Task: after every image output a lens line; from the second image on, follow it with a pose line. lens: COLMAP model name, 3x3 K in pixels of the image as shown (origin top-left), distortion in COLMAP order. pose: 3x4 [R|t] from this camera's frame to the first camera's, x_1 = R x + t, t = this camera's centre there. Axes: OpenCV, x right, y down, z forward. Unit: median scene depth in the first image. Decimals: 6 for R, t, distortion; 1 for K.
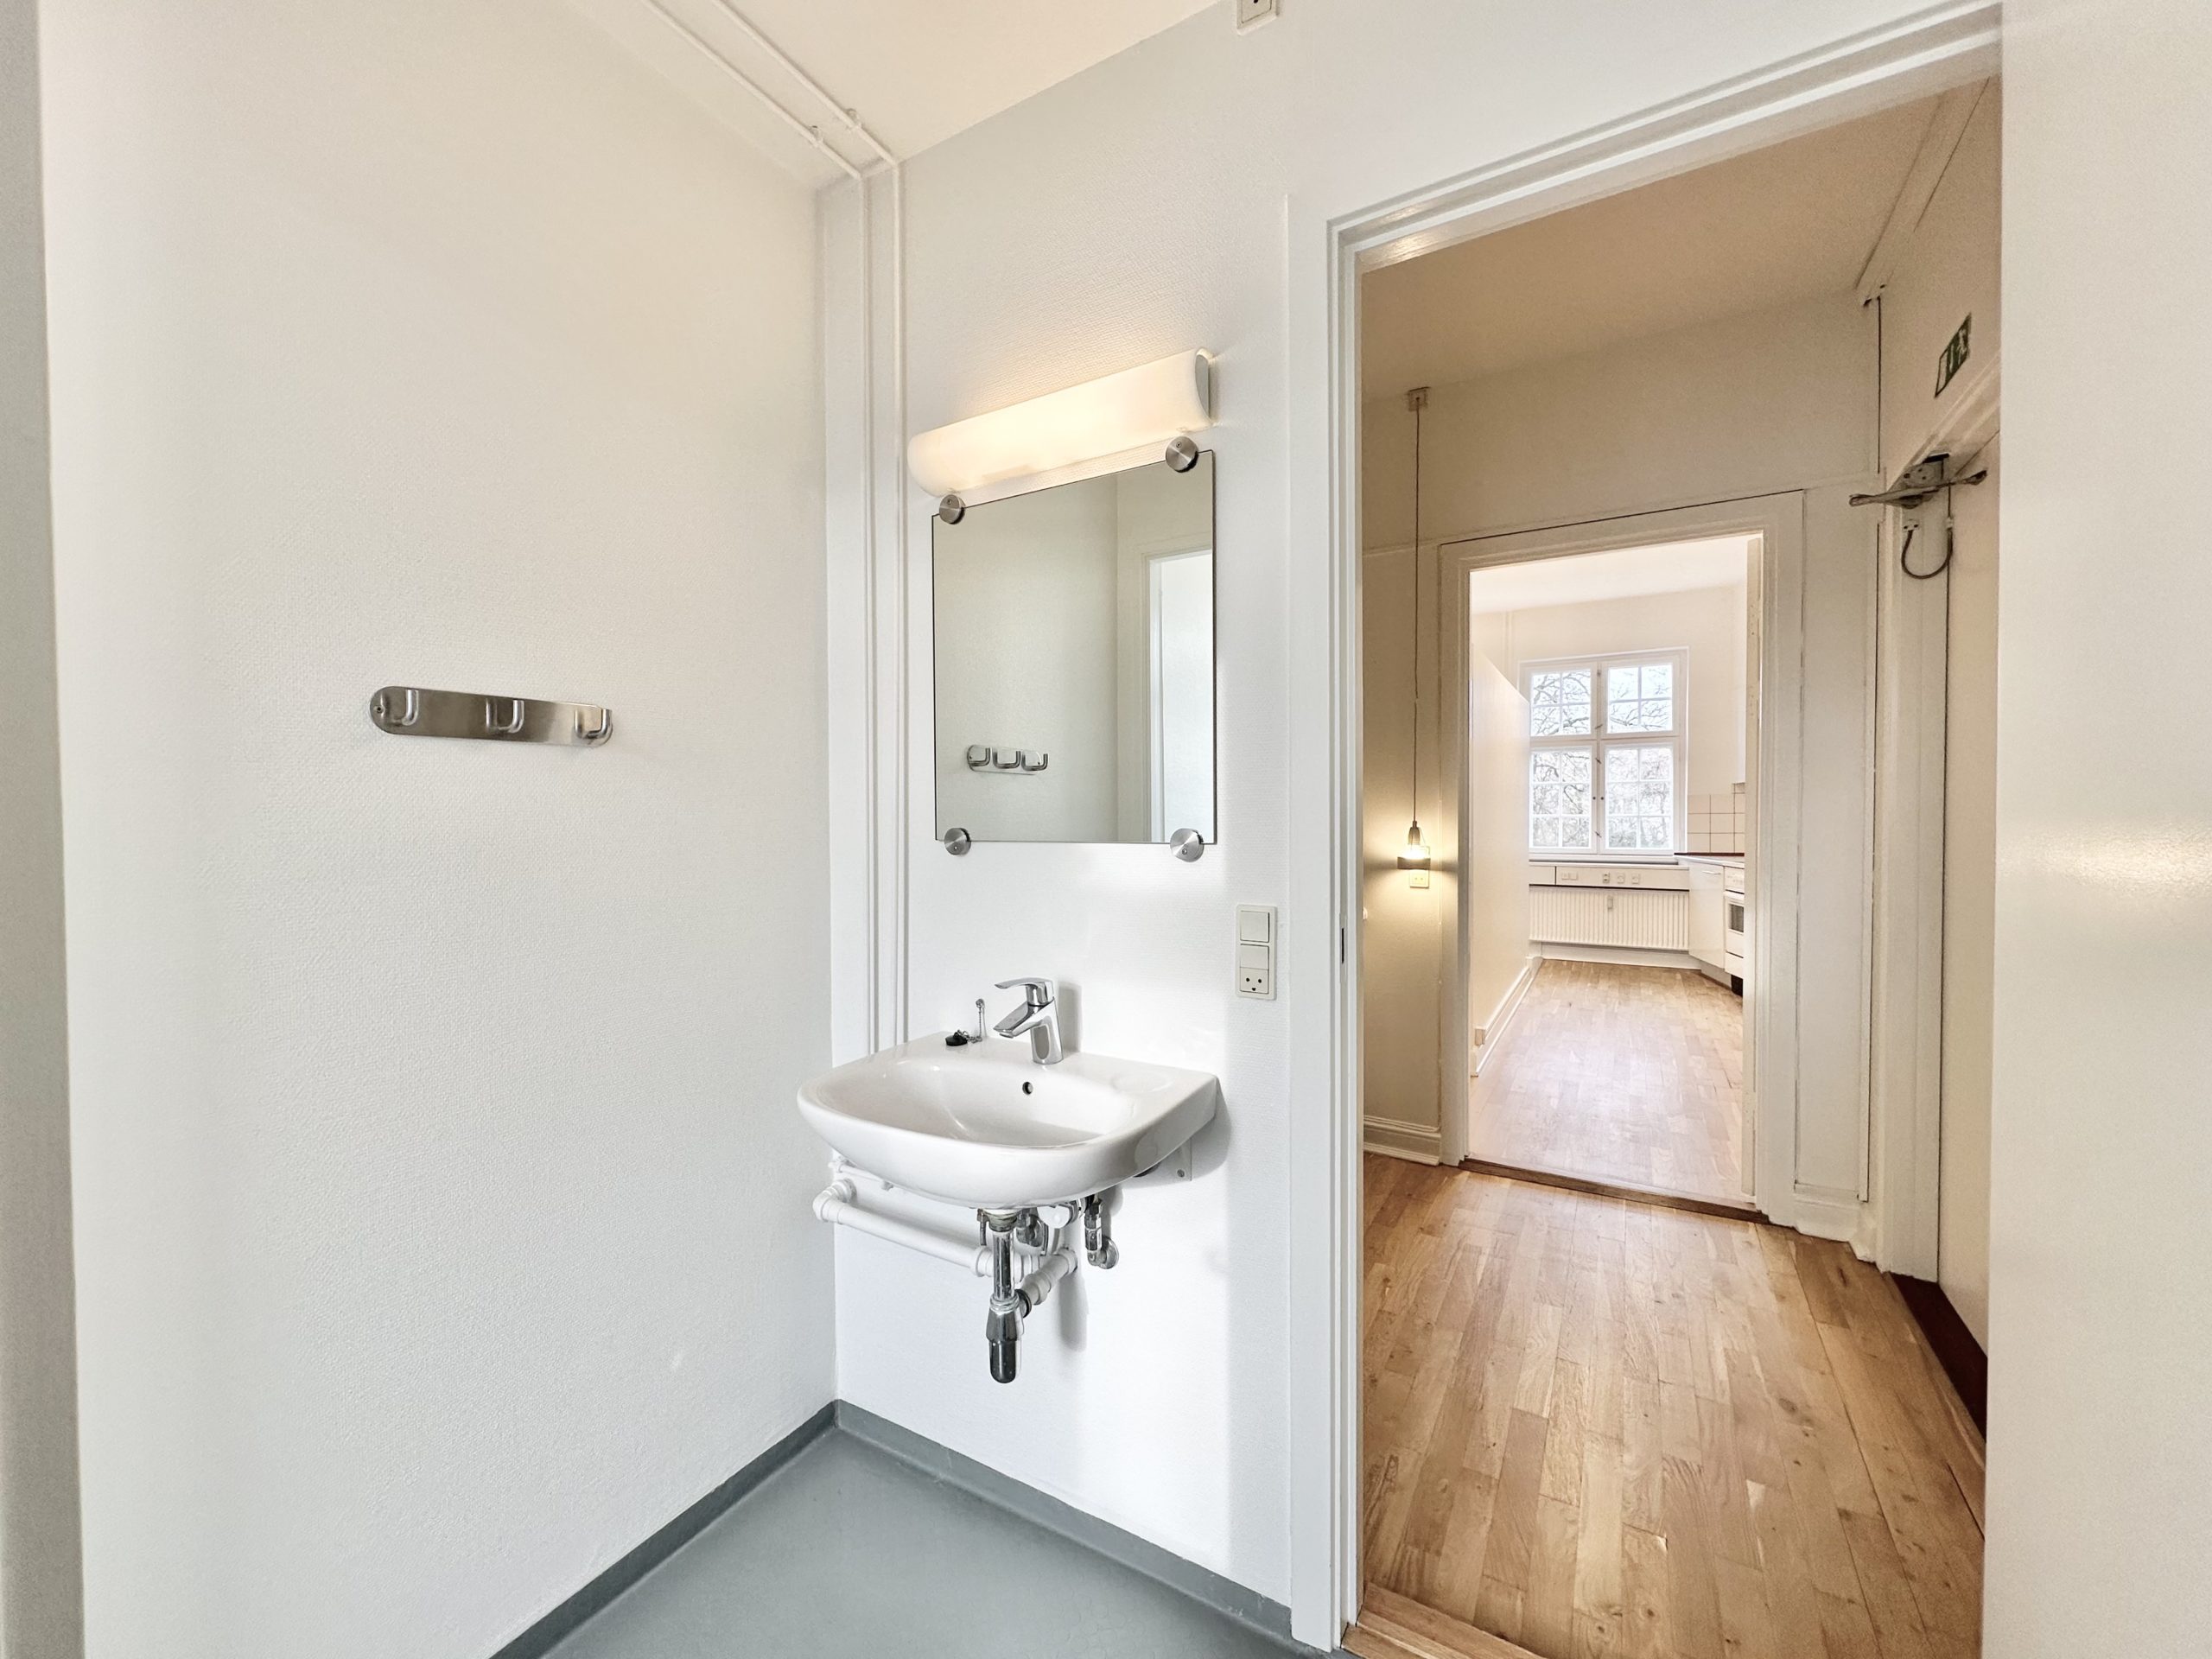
lens RADIAL K [[882.6, 0, 1097.9], [0, 882.6, 834.3], [0, 0, 1]] dist [-0.000751, 0.000216]
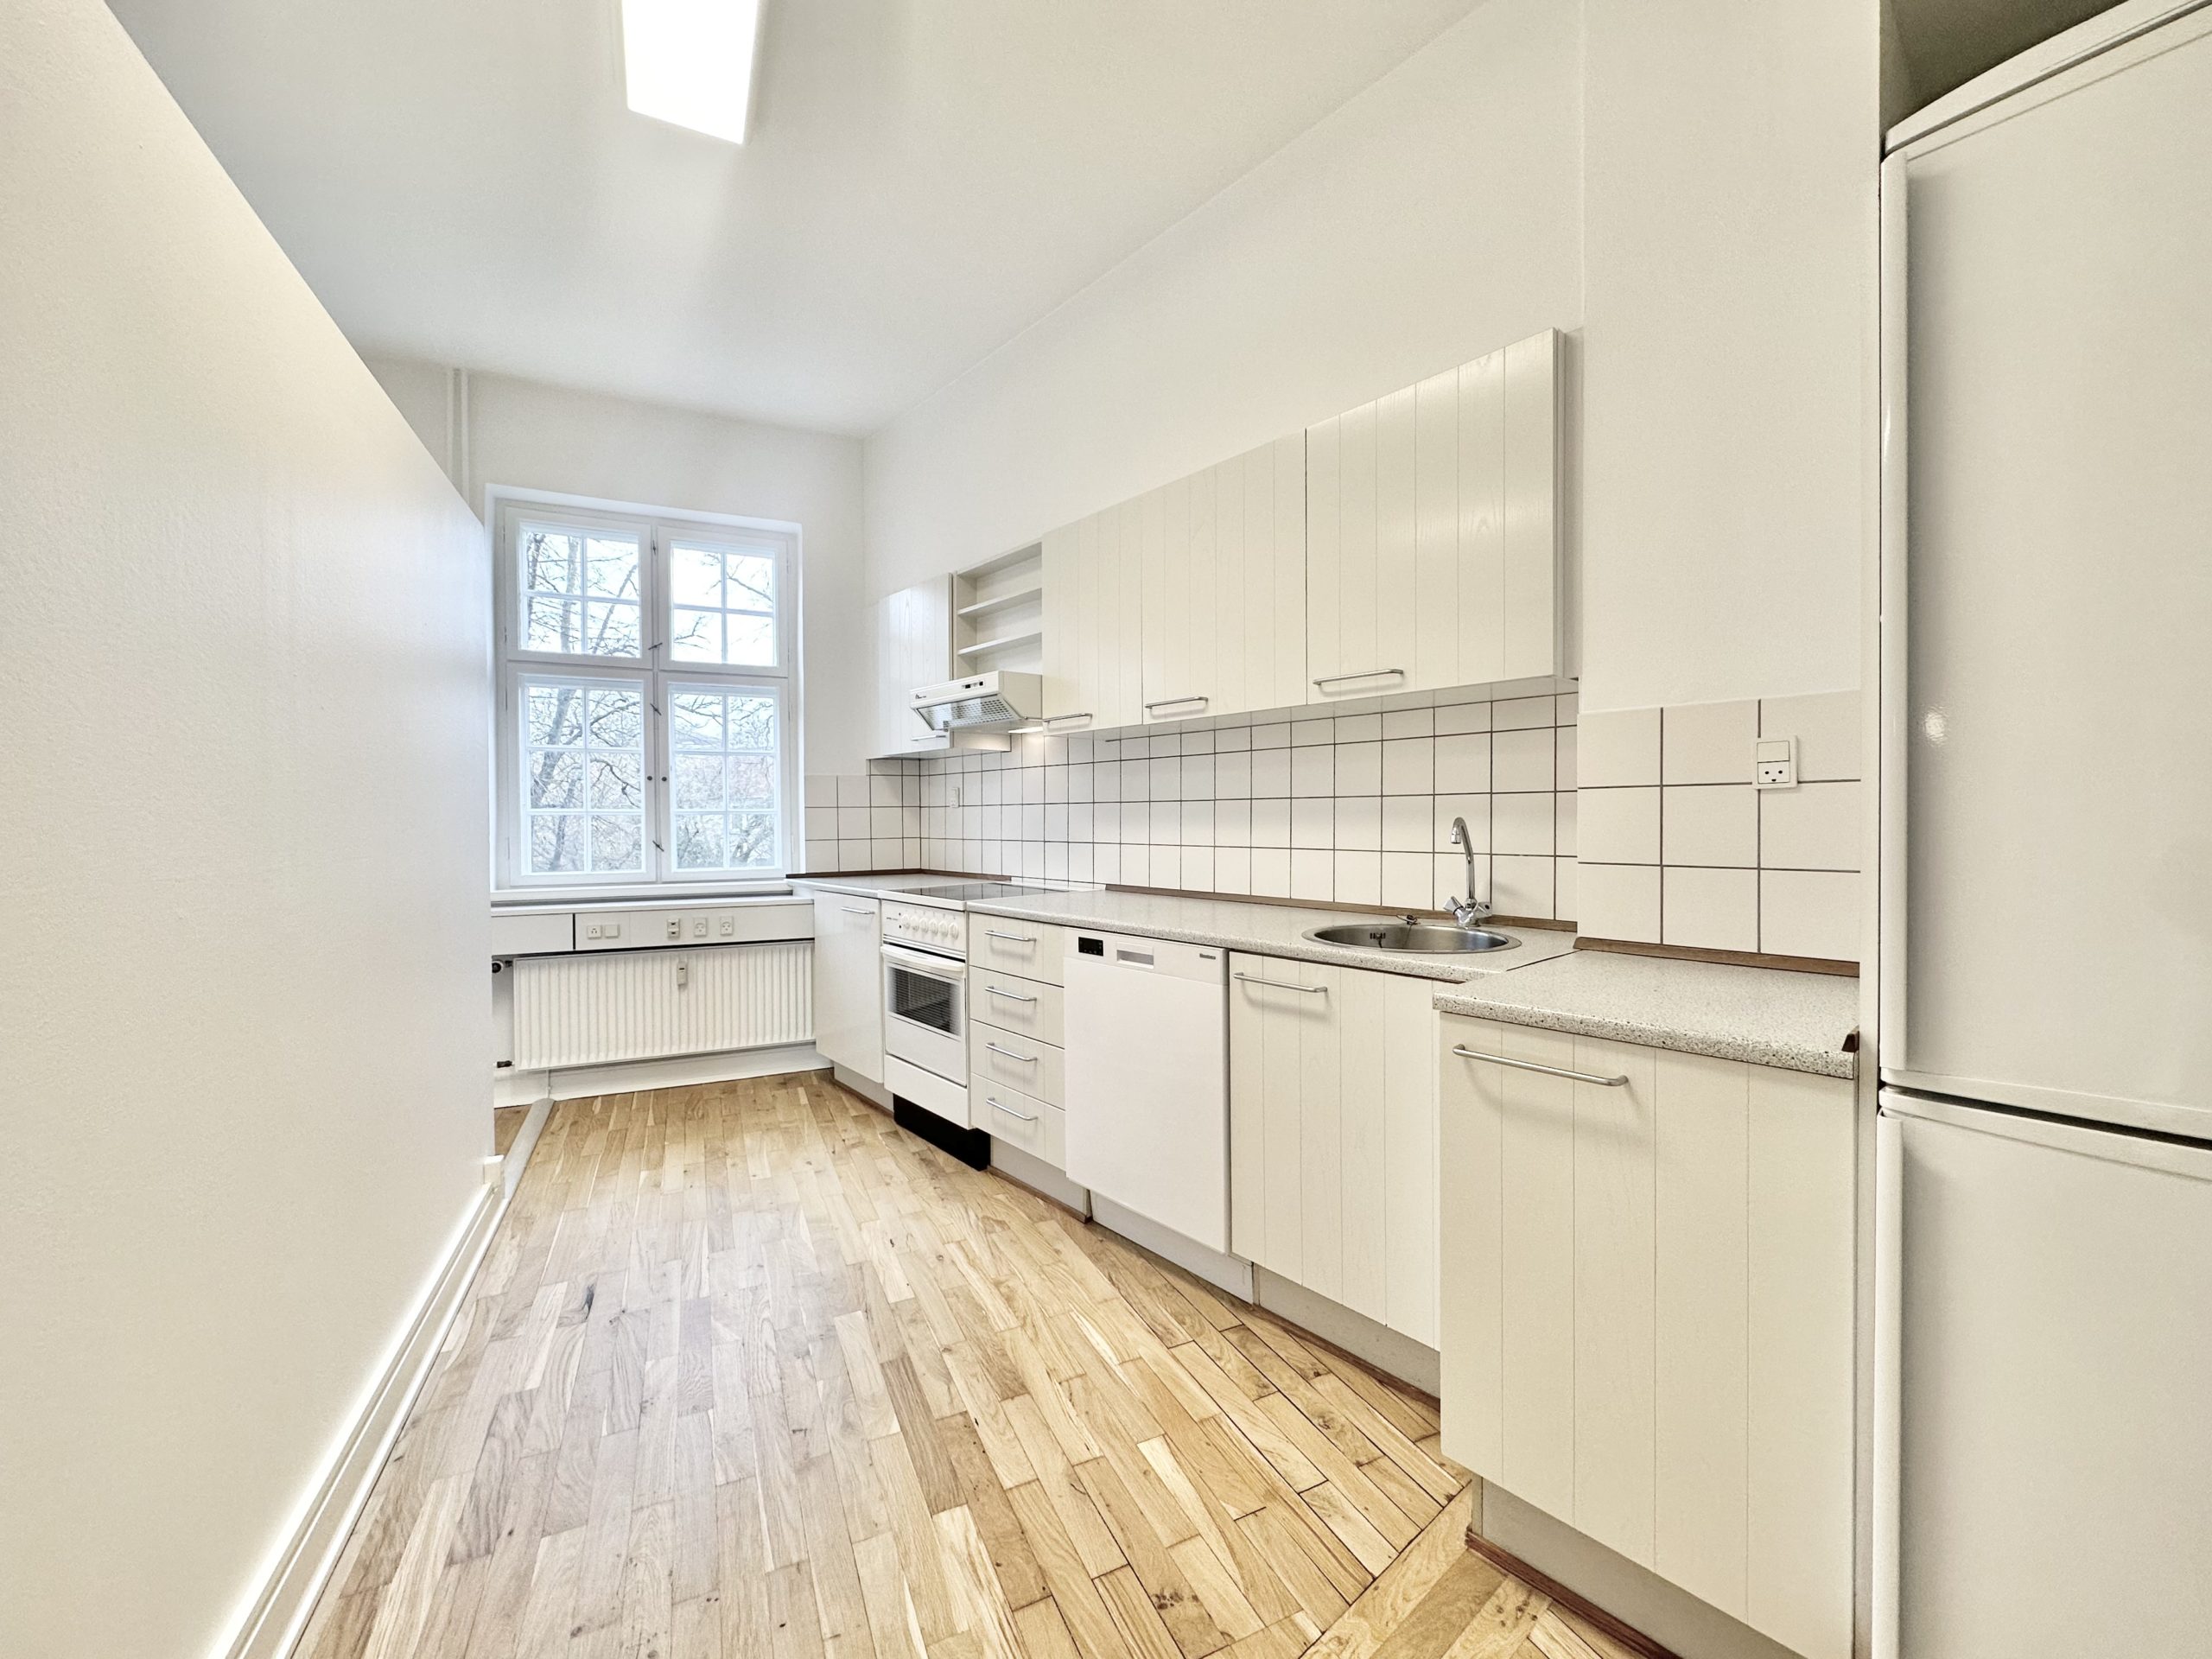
lens RADIAL K [[882.6, 0, 1097.9], [0, 882.6, 834.3], [0, 0, 1]] dist [-0.000751, 0.000216]
pose [[0.562865, -0.010282, 0.826485, 0.283087], [0.021284, 0.999771, -0.002057, 0.000234], [-0.826275, 0.018749, 0.562956, 0.492438]]
